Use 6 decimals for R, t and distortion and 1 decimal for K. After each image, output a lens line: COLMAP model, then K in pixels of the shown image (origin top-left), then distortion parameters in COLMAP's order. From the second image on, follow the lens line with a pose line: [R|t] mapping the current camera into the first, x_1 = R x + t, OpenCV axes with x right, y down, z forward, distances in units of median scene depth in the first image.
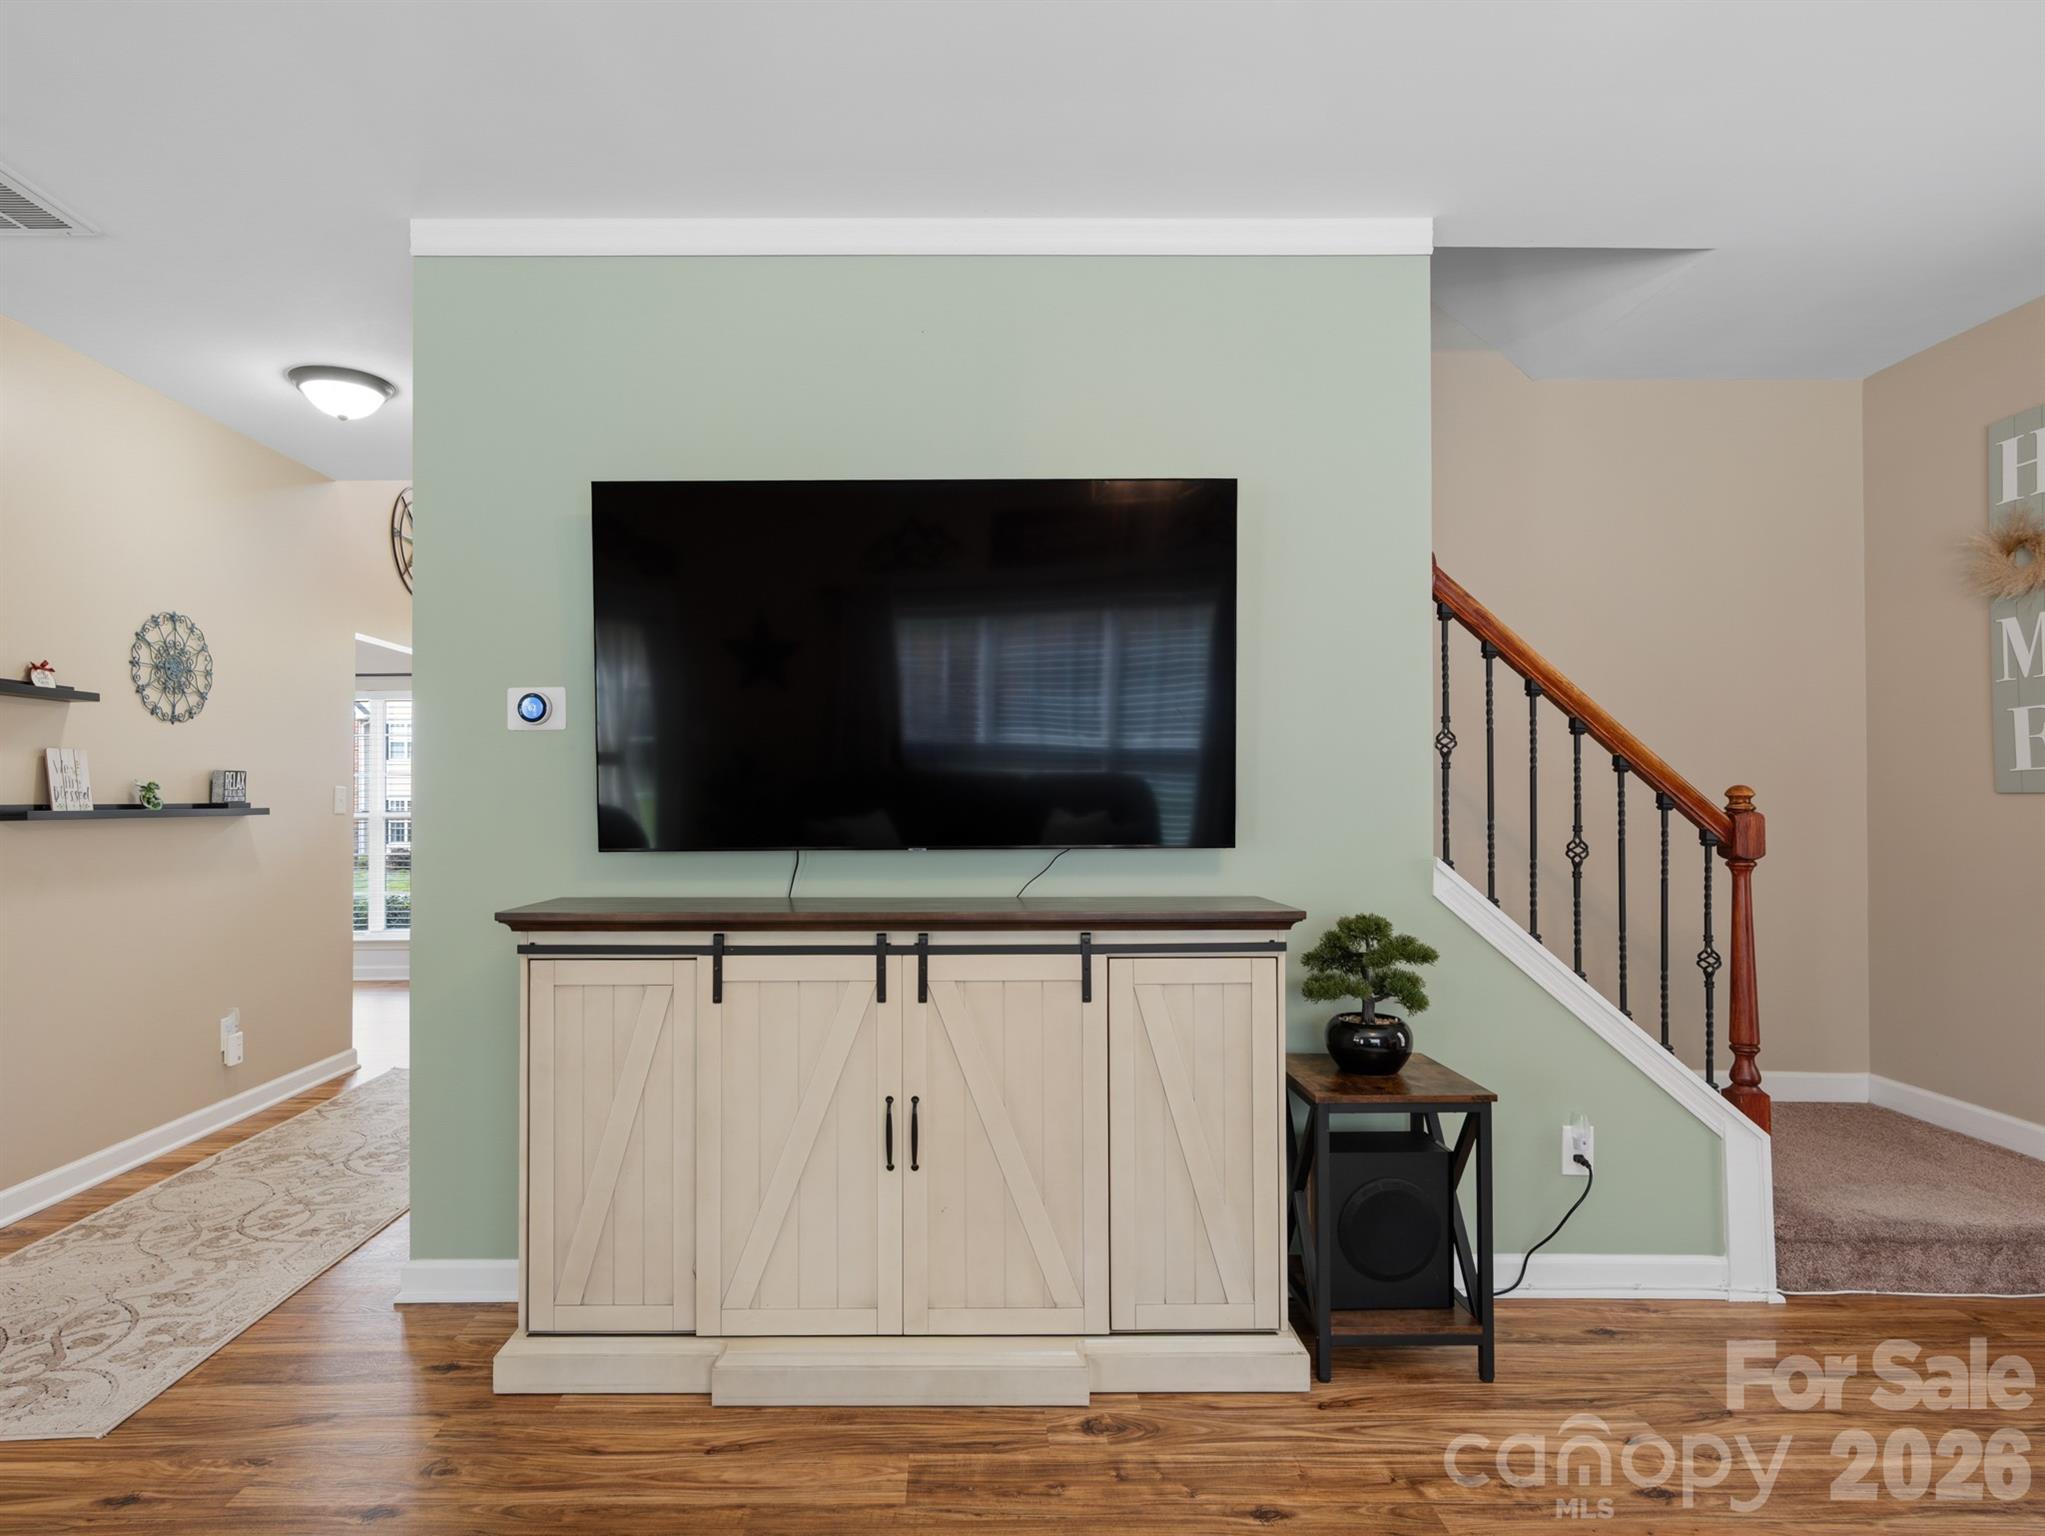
lens RADIAL K [[1073.2, 0, 976.2], [0, 1073.2, 791.3], [0, 0, 1]] dist [-0.007224, 0.007286]
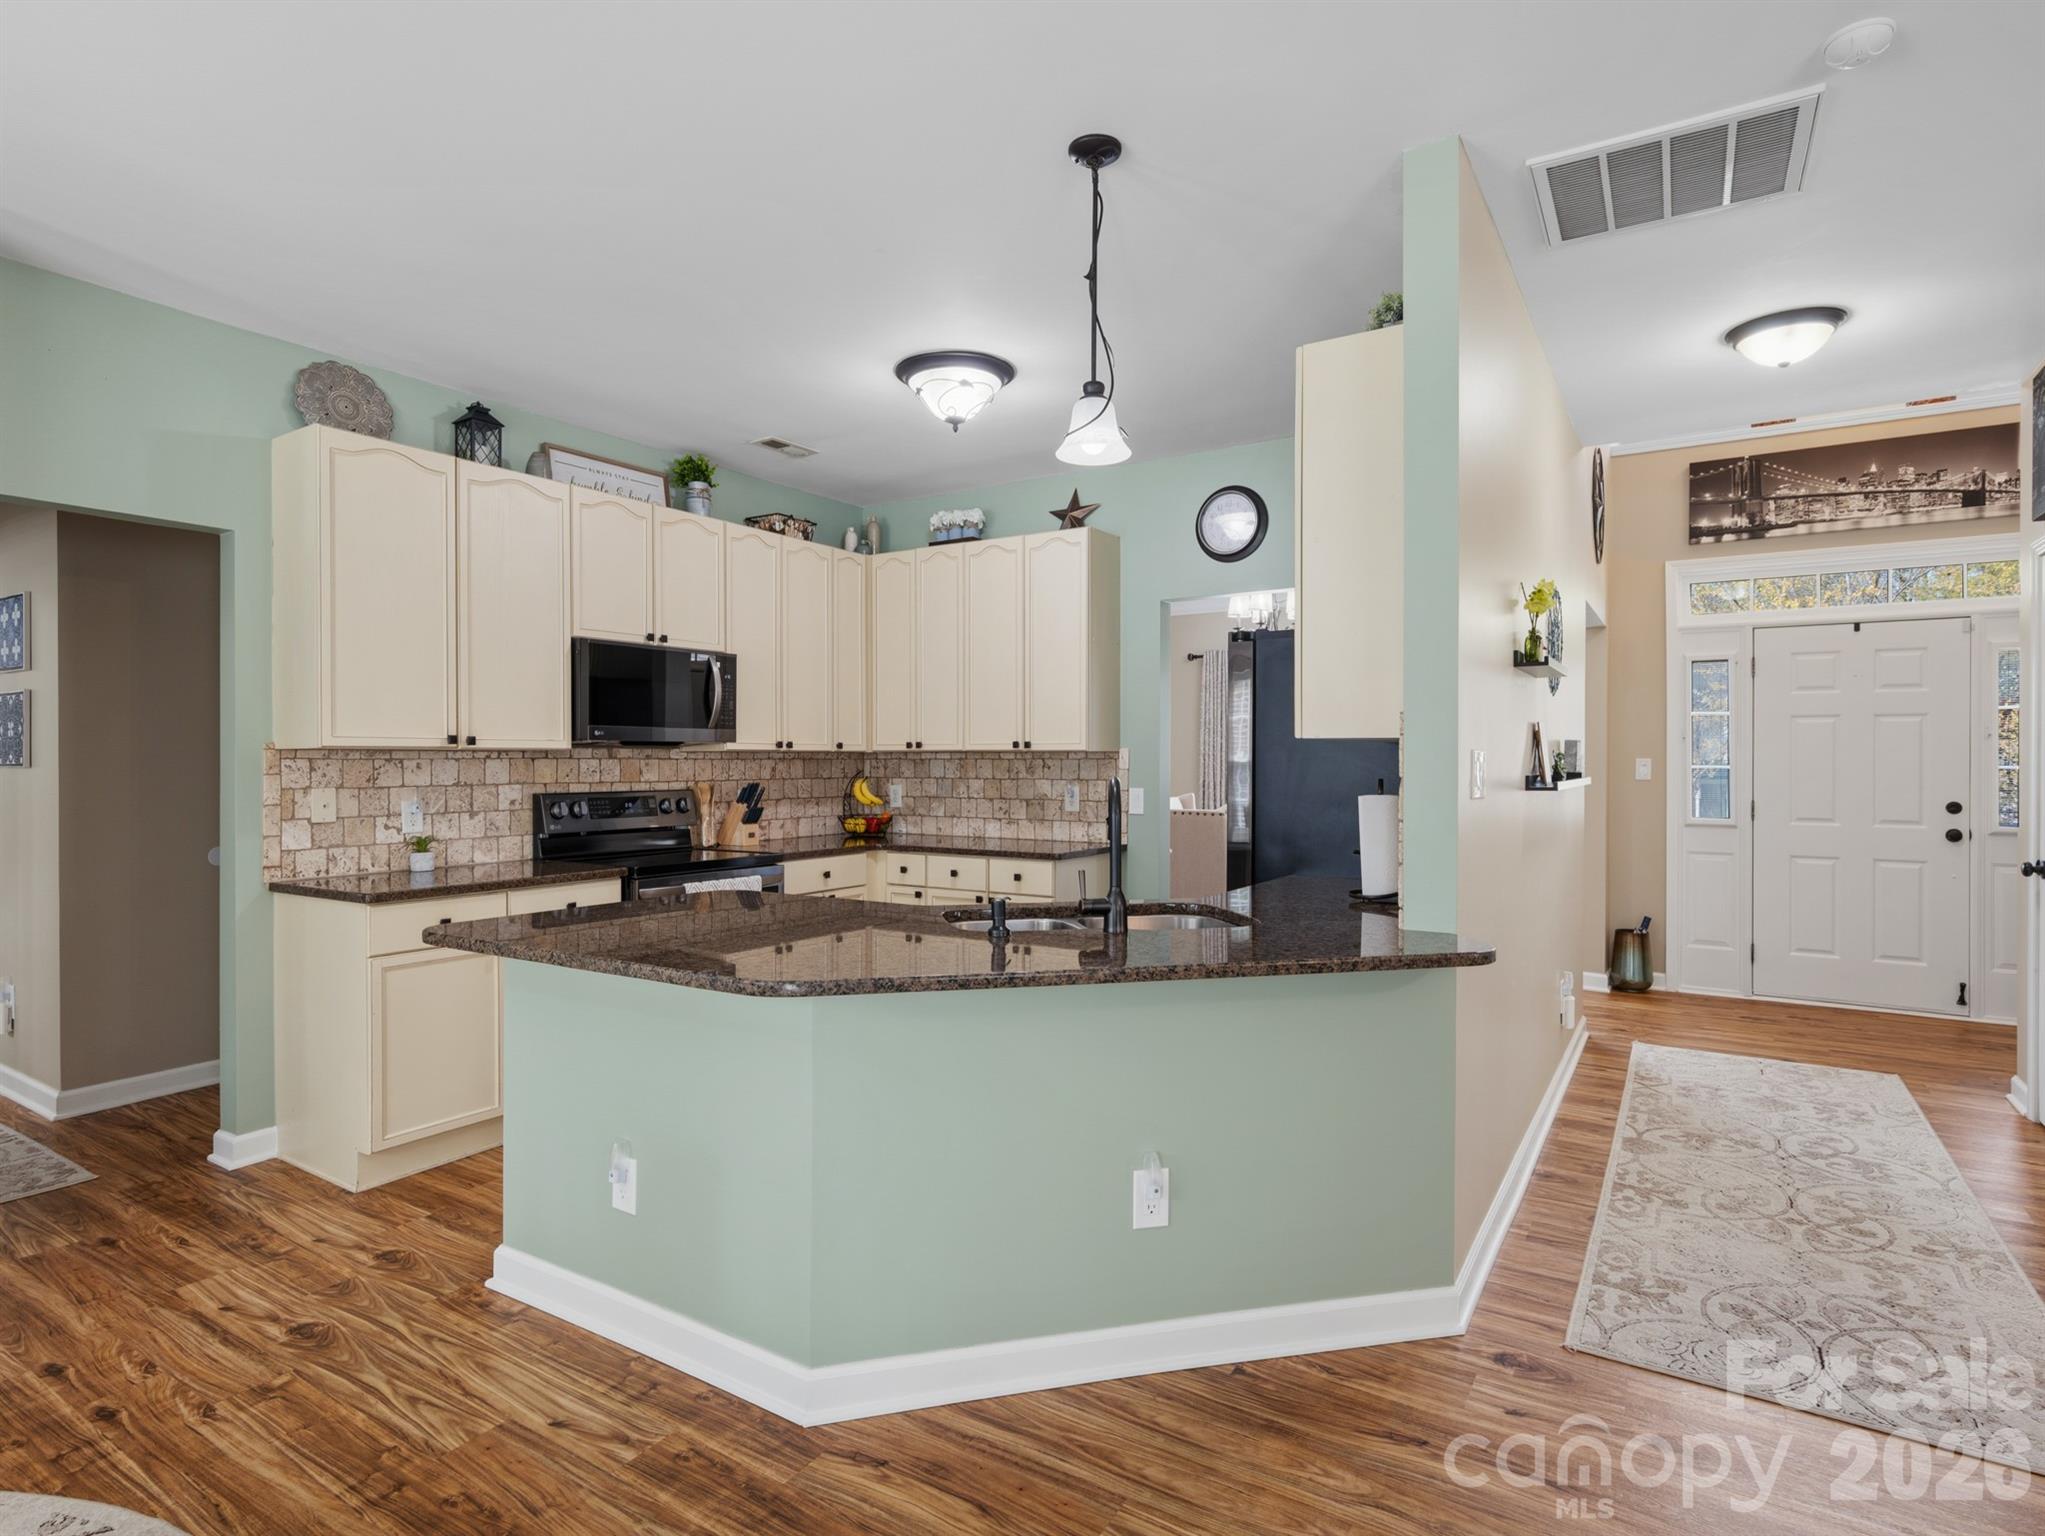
lens RADIAL K [[1073.2, 0, 1022.8], [0, 1073.2, 761.9], [0, 0, 1]] dist [-0.007224, 0.007286]
pose [[0.837661, 0.007748, -0.546136, -0.770980], [0.002785, 0.999826, 0.018457, -0.024274], [0.546184, -0.016982, 0.837493, -0.180078]]
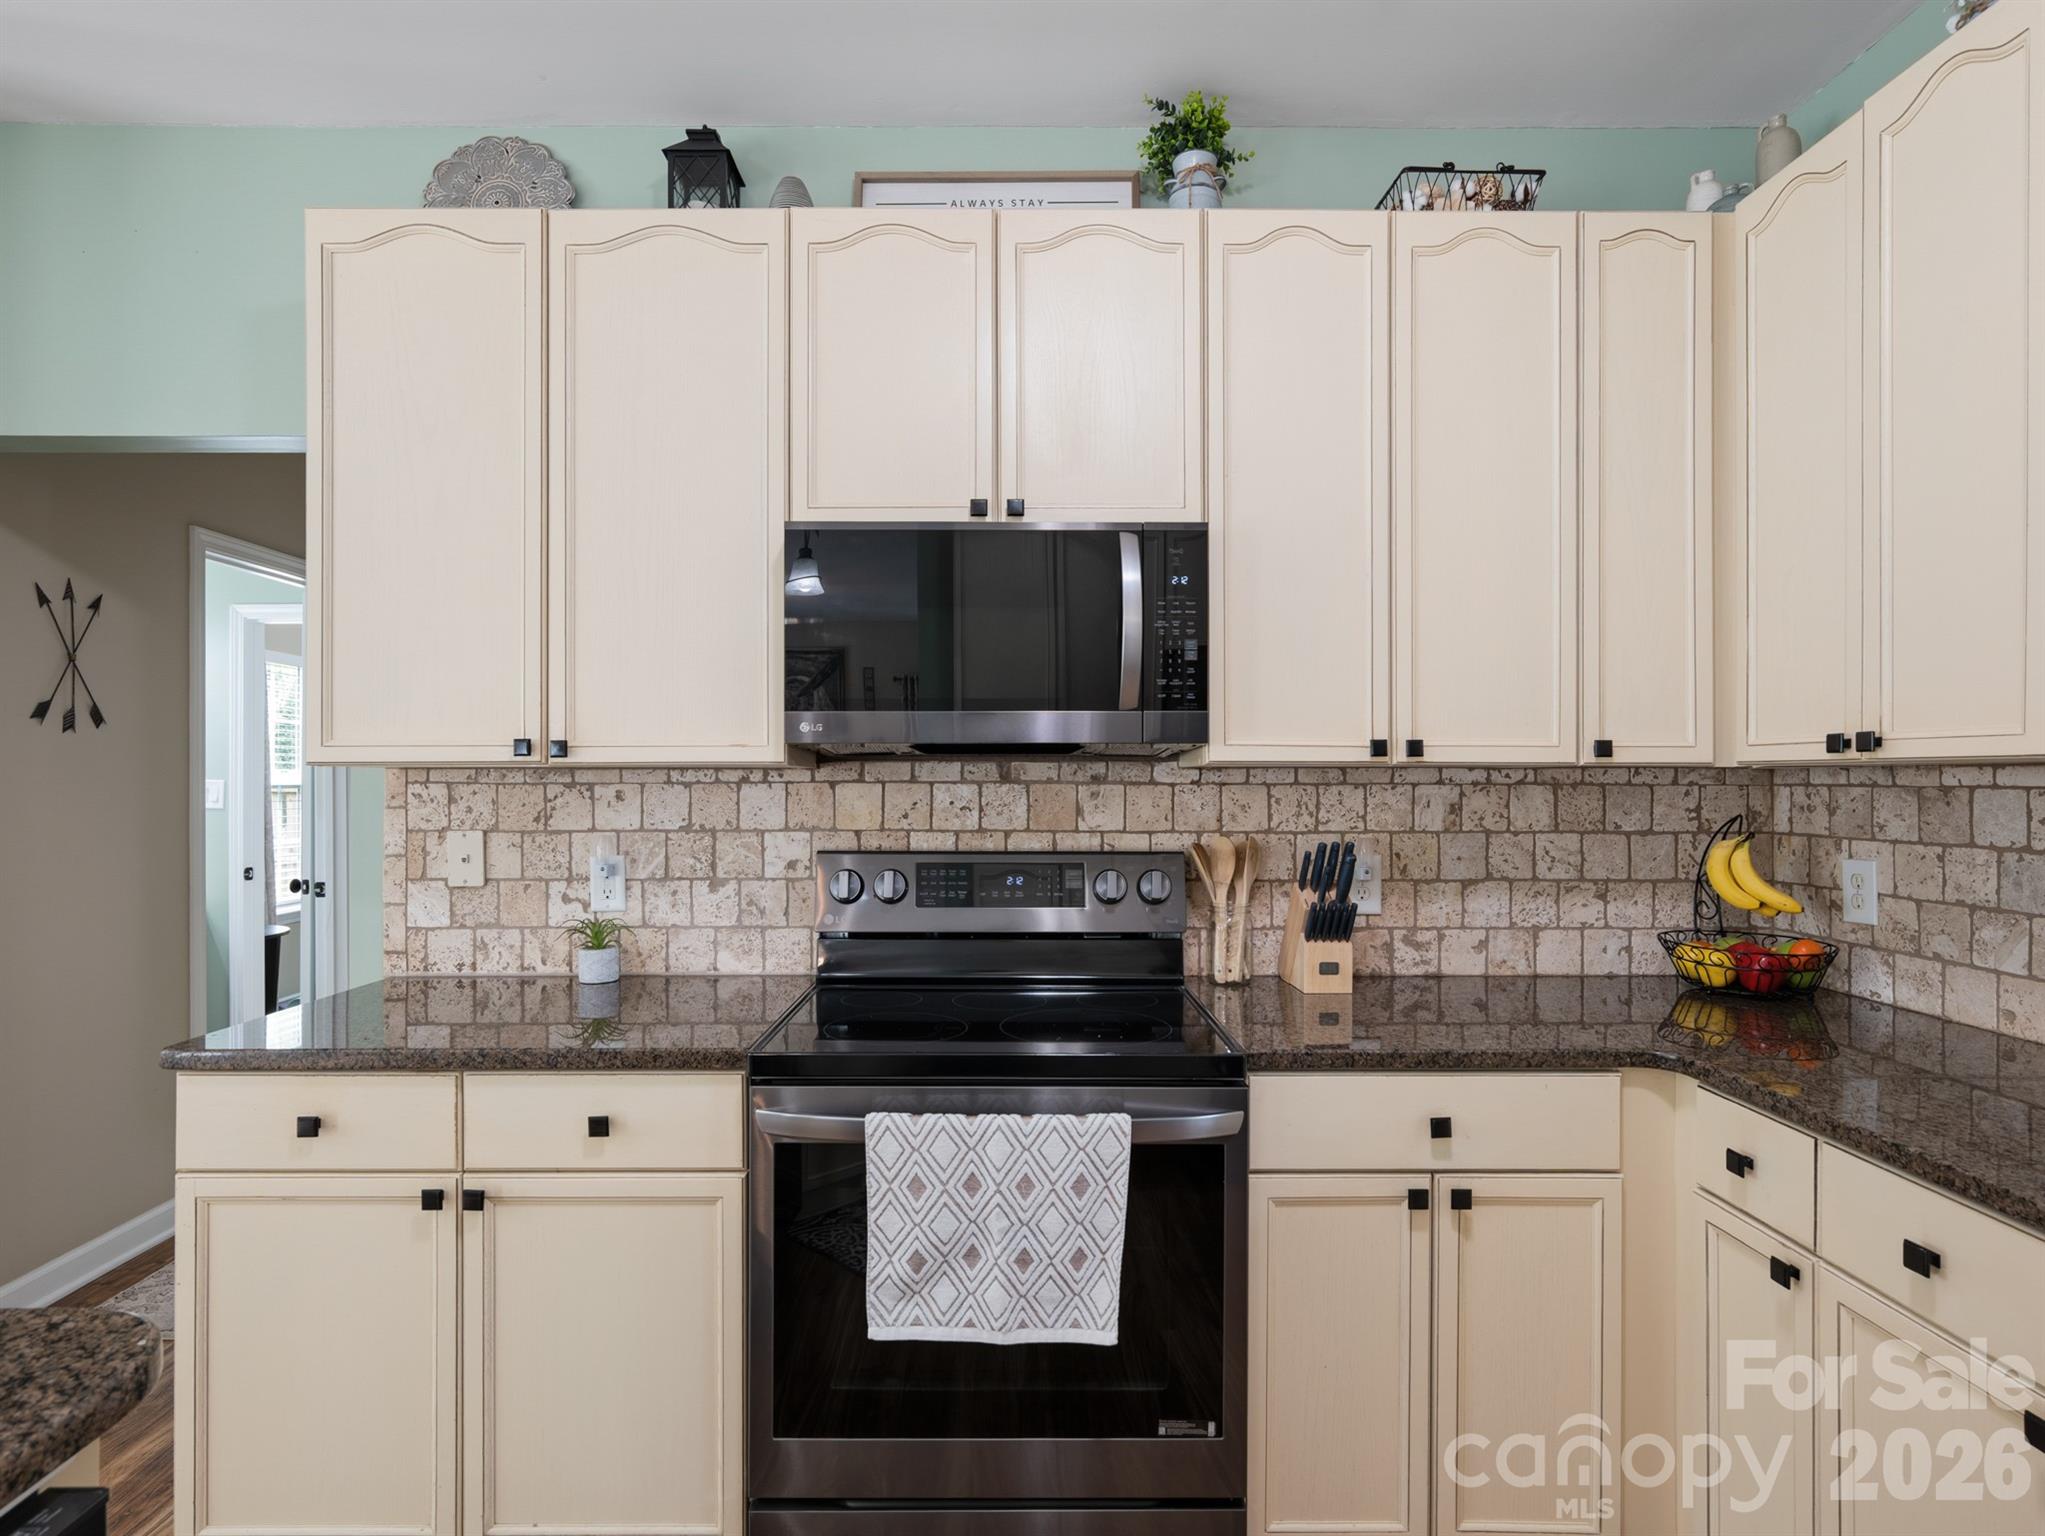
lens RADIAL K [[1073.2, 0, 1016.6], [0, 1073.2, 779.5], [0, 0, 1]] dist [-0.007224, 0.007286]
pose [[0.001956, 0.009135, -0.999956, -1.348912], [0.014278, 0.999856, 0.009162, -0.011388], [0.999896, -0.014296, 0.001826, 0.787471]]
